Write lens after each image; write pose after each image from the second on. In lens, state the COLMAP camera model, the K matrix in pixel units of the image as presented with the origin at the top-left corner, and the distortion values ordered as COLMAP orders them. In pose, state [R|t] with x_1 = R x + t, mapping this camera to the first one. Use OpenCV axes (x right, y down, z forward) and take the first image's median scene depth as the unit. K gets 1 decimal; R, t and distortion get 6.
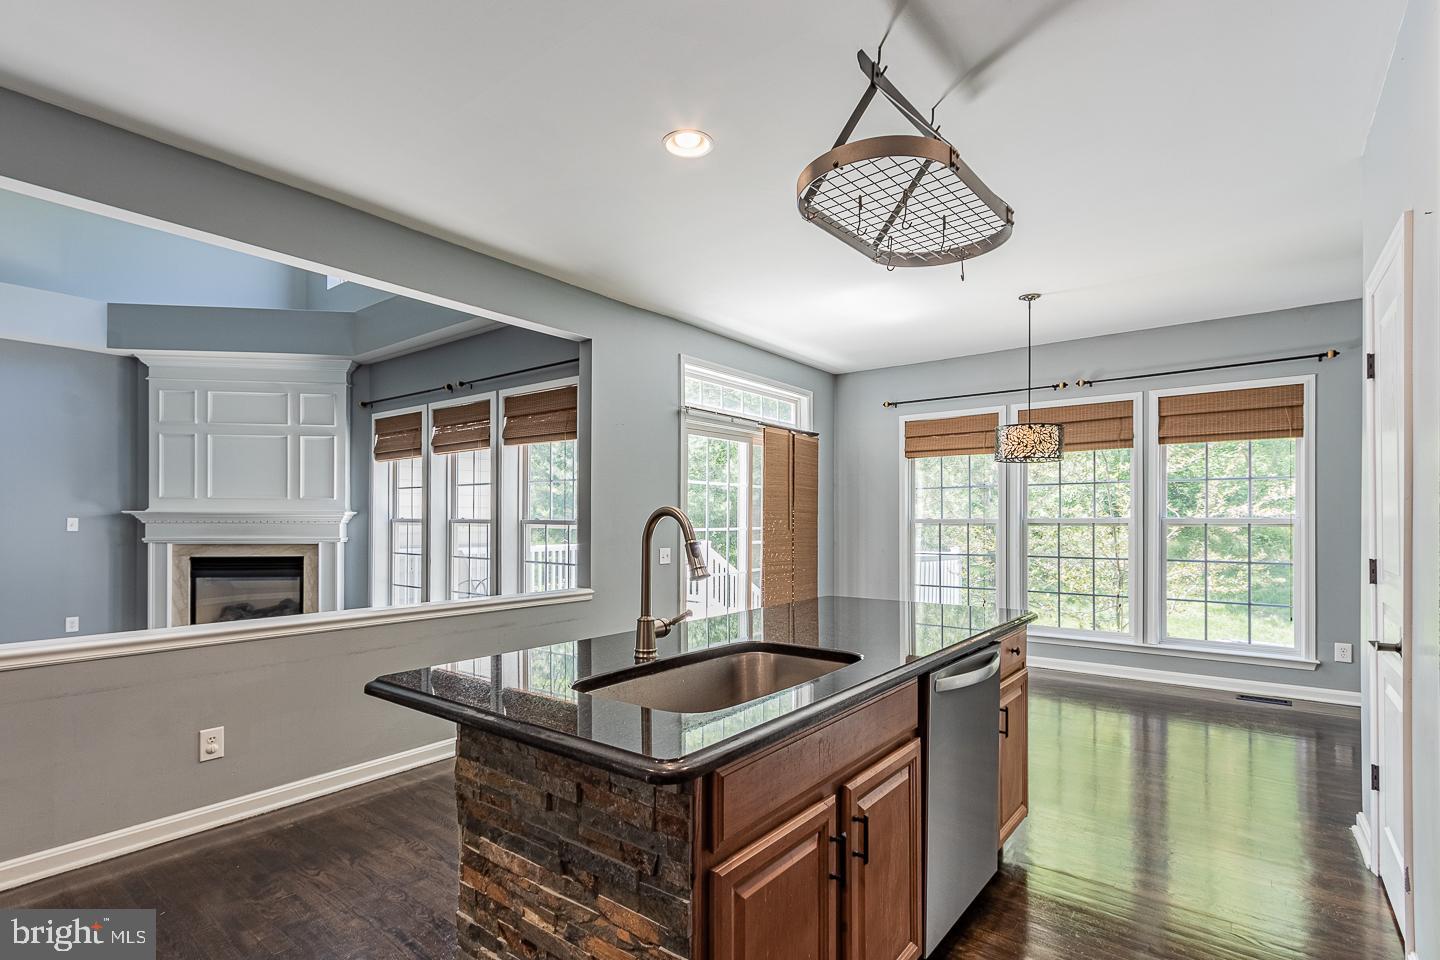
lens RADIAL K [[671.4, 0, 772.9], [0, 671.4, 509.2], [0, 0, 1]] dist [-0.018261, -0.000092]
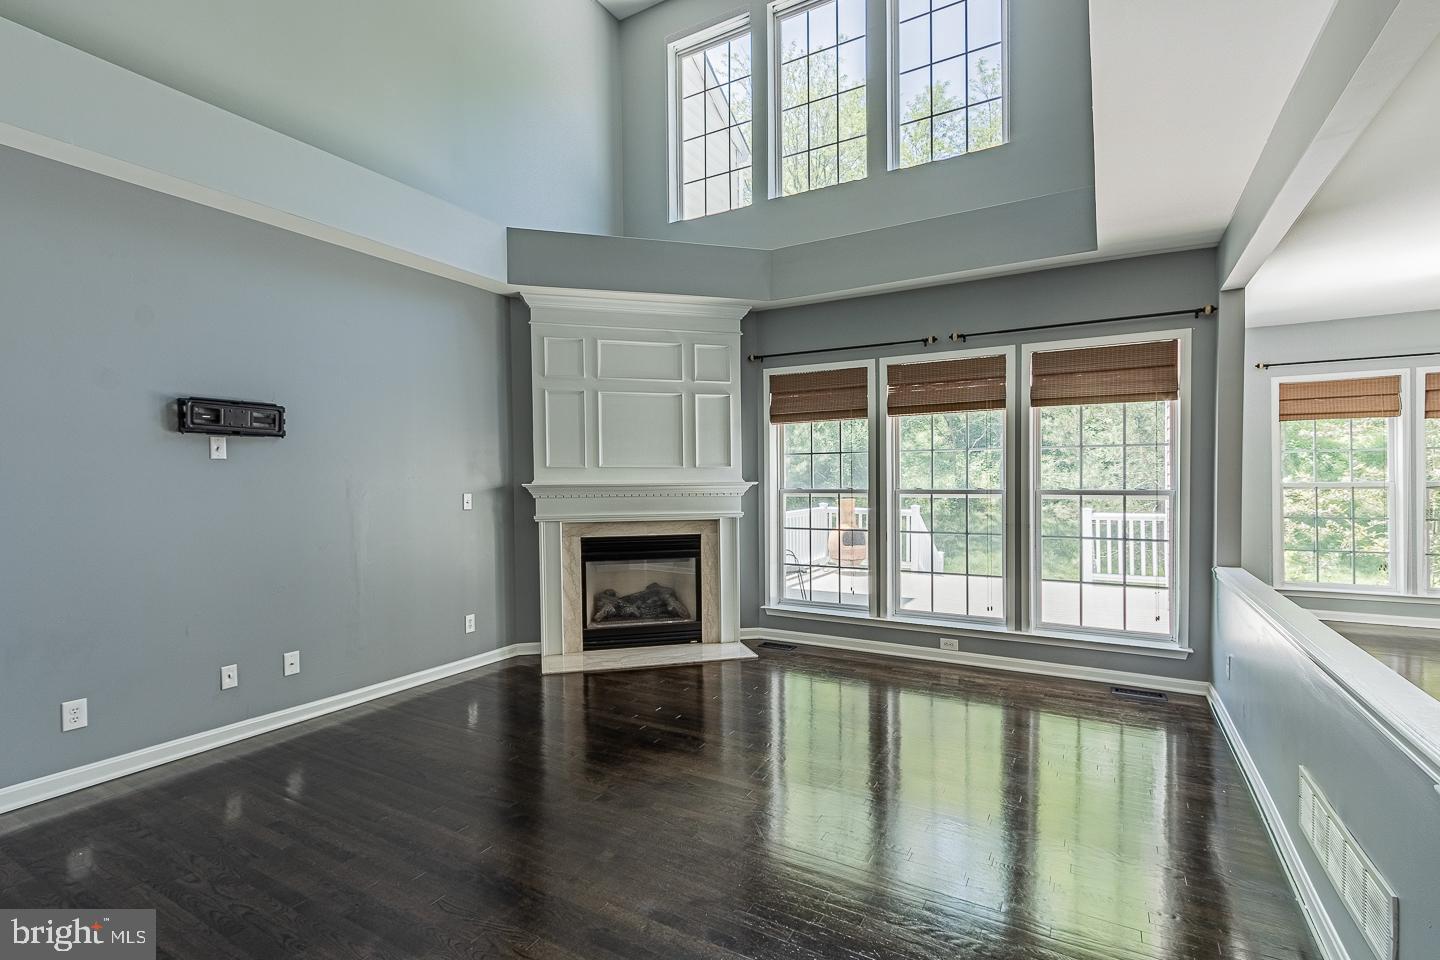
lens RADIAL K [[671.4, 0, 718.8], [0, 671.4, 489.2], [0, 0, 1]] dist [-0.018261, -0.000092]
pose [[0.994885, -0.009783, 0.100534, -0.784105], [0.006847, 0.999541, 0.029511, -0.013106], [-0.100777, -0.028671, 0.994496, 0.135670]]
